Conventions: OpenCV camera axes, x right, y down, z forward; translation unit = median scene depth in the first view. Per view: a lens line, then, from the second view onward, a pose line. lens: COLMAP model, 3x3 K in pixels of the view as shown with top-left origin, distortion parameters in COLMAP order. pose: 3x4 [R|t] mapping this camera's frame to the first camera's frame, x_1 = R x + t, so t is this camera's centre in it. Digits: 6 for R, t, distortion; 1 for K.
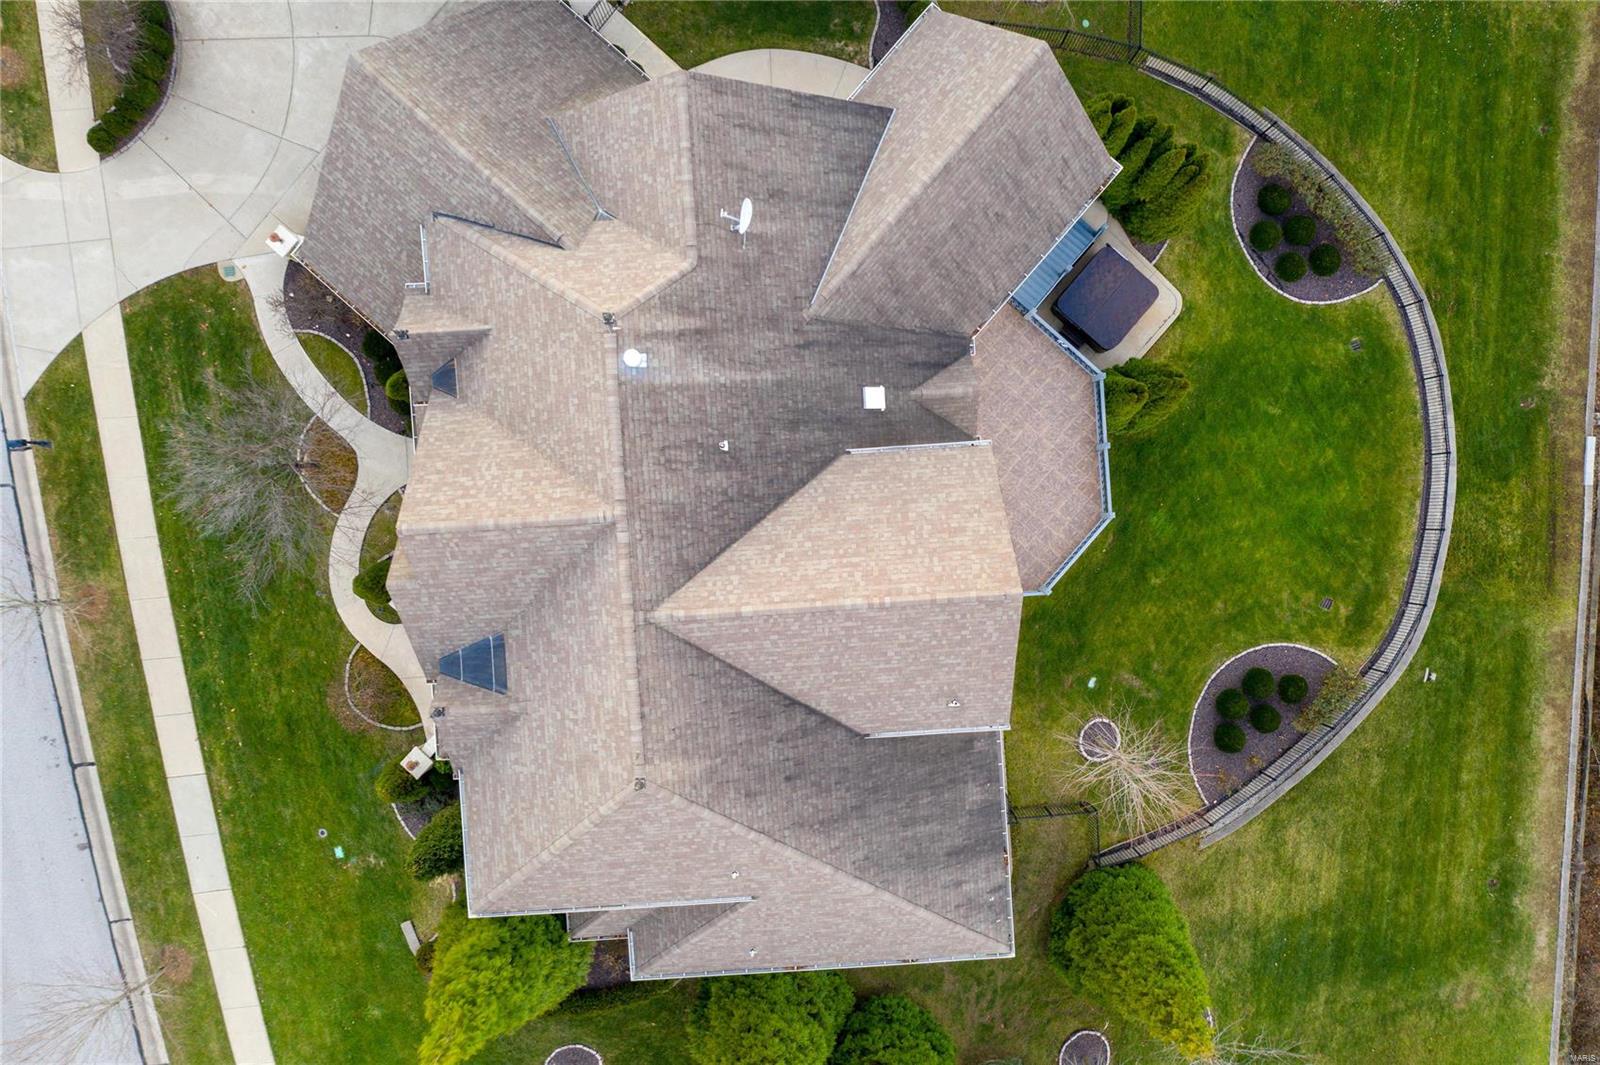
lens RADIAL K [[1264.4, 0, 800.0], [0, 1264.4, 532.5], [0, 0, 1]] dist [-0.035385, 0.003360]
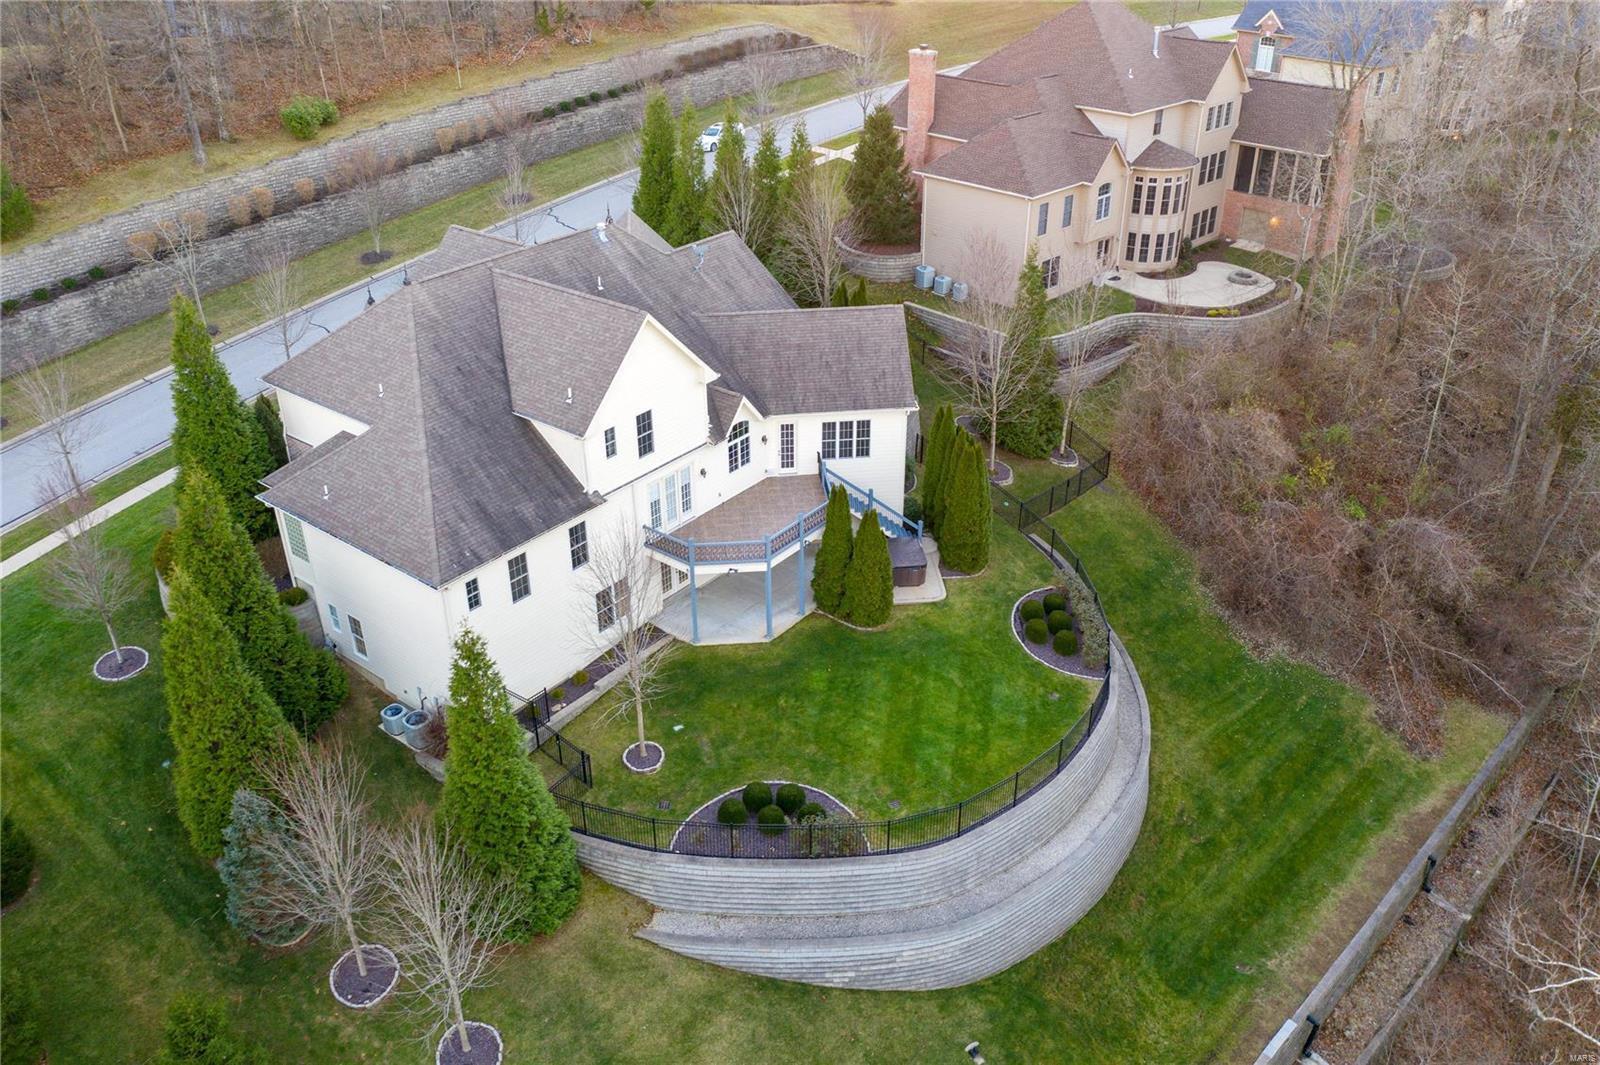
lens RADIAL K [[1264.4, 0, 800.0], [0, 1264.4, 532.5], [0, 0, 1]] dist [-0.035385, 0.003360]
pose [[0.743604, 0.339625, -0.575941, 0.893186], [-0.668457, 0.358626, -0.651577, 0.709354], [-0.014744, 0.869507, 0.493700, 0.309102]]
